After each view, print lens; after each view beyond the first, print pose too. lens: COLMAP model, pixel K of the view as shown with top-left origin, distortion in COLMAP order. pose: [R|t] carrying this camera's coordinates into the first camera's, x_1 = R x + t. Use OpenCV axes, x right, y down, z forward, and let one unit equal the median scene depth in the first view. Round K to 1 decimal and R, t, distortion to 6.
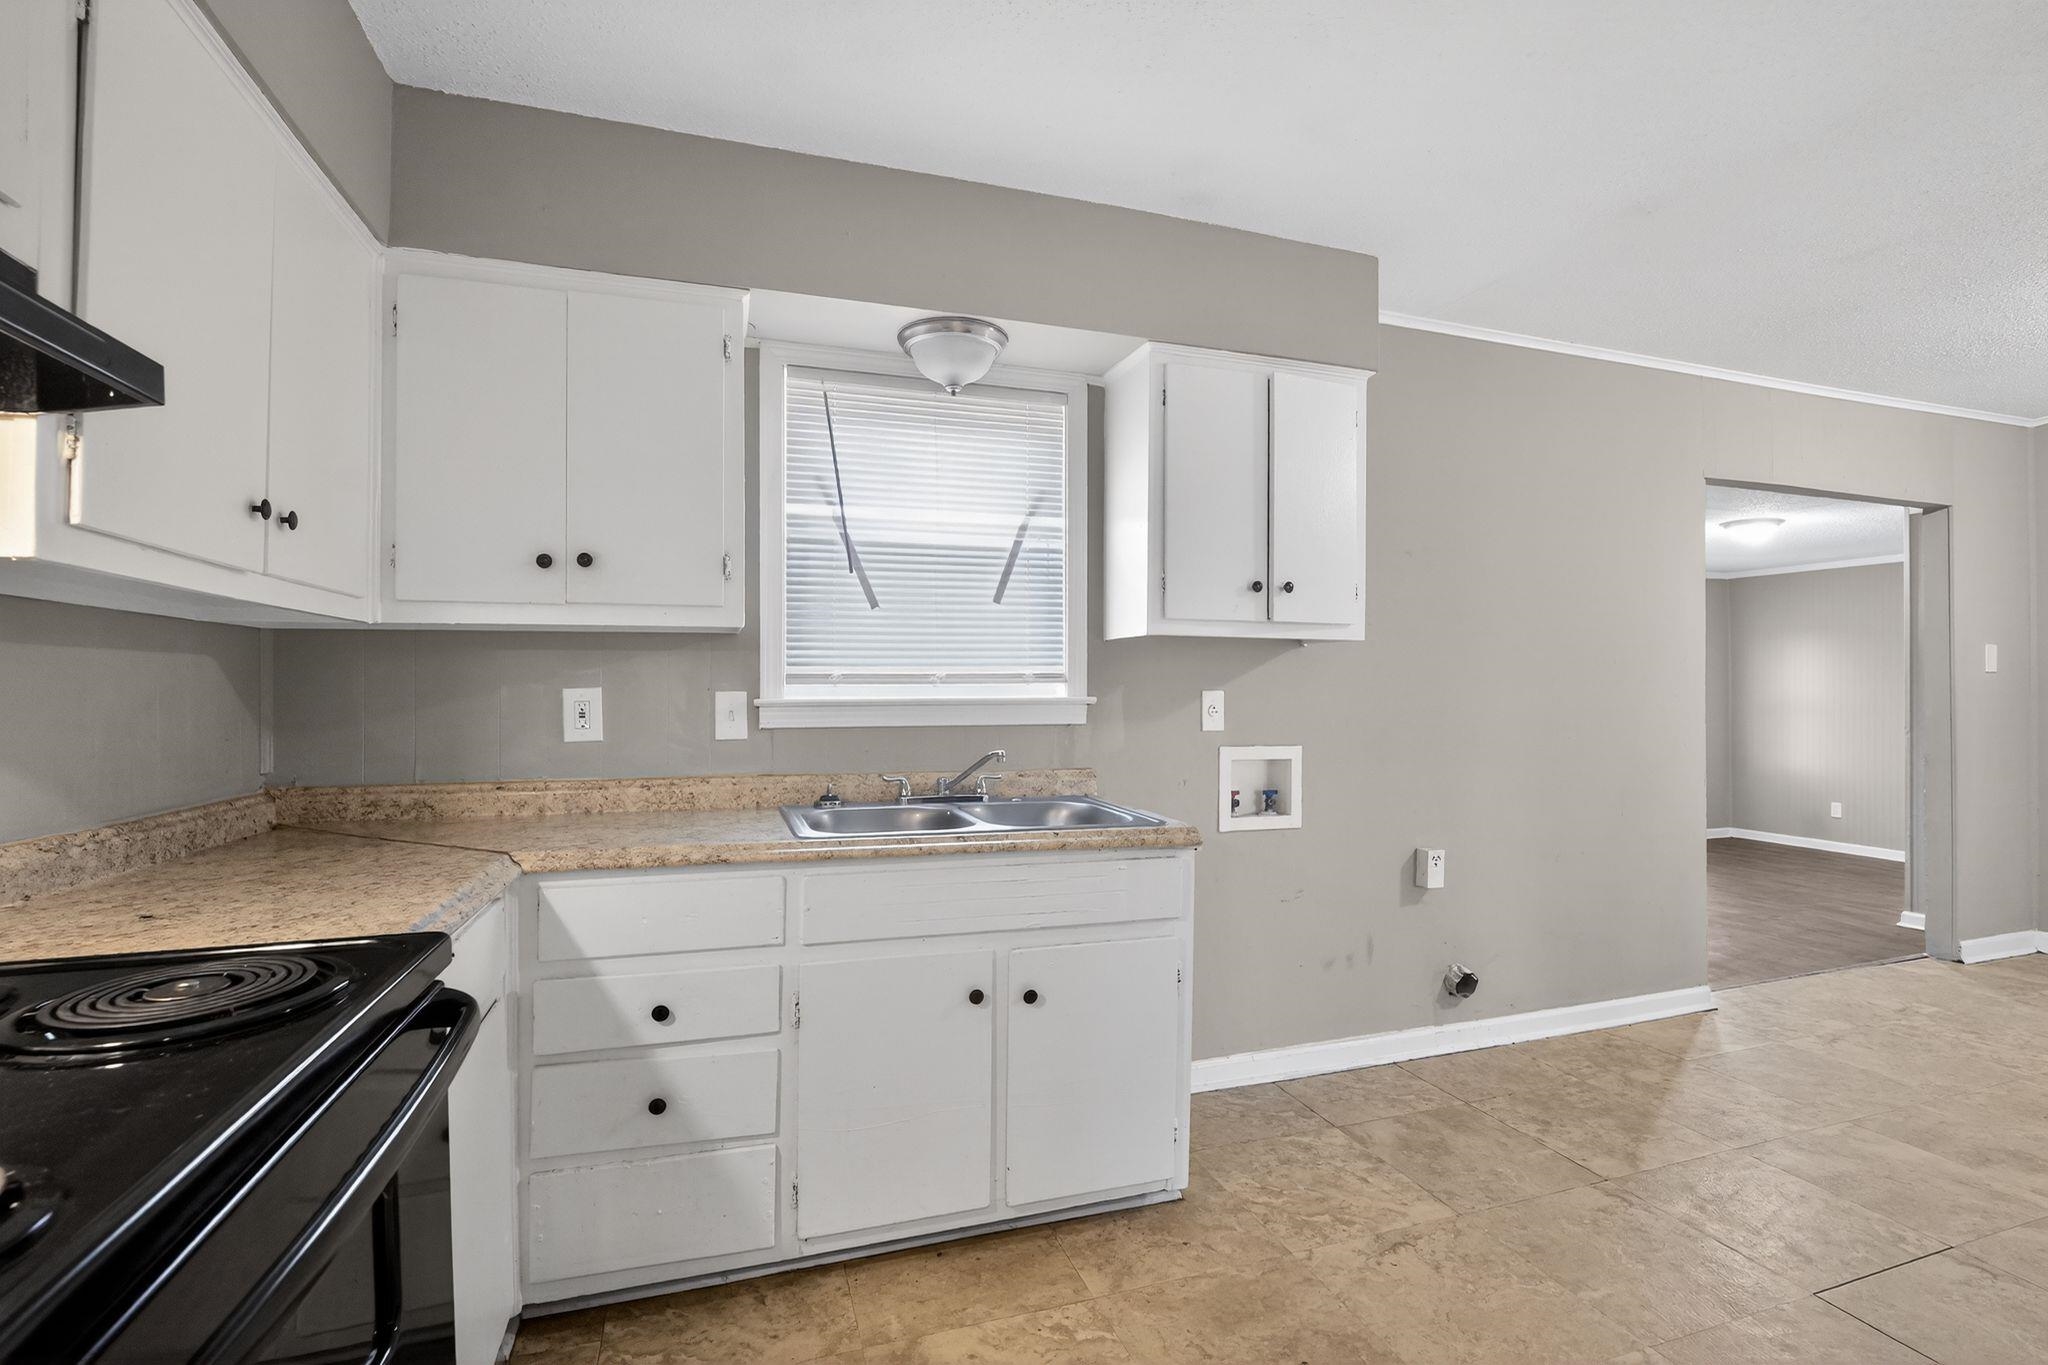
lens RADIAL K [[927.0, 0, 1024.0], [0, 927.0, 682.5], [0, 0, 1]] dist [-0.010933, 0.000003]
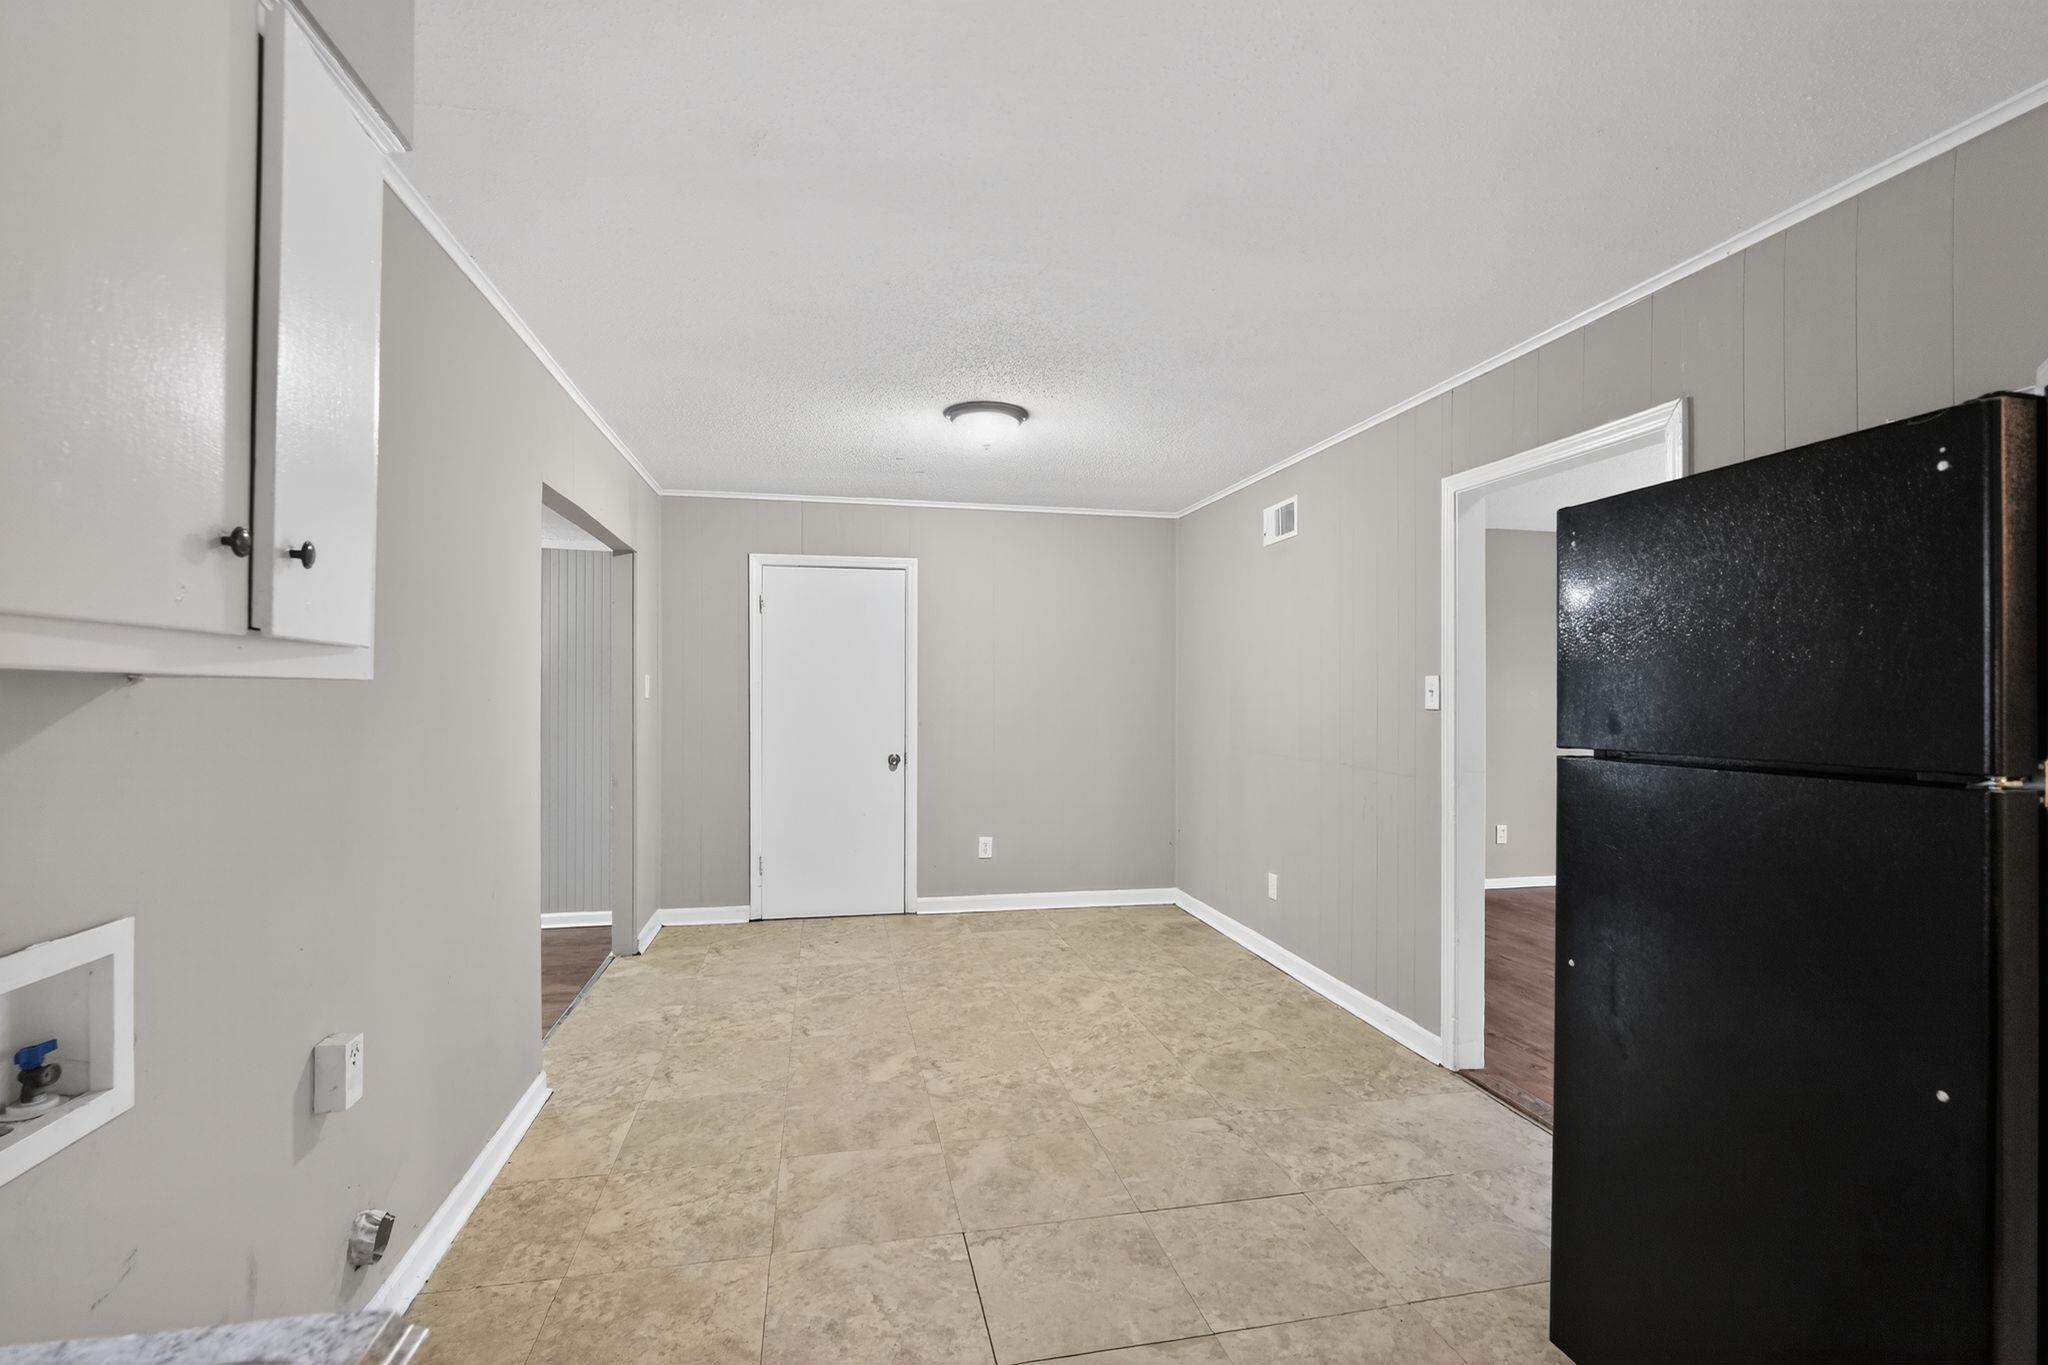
lens RADIAL K [[915.9, 0, 1023.7], [0, 915.9, 699.8], [0, 0, 1]] dist [-0.012155, -0.000302]
pose [[0.117086, -0.010663, 0.993065, -0.063492], [-0.008364, 0.999896, 0.011722, -0.039545], [-0.993087, -0.009679, 0.116985, 0.546261]]
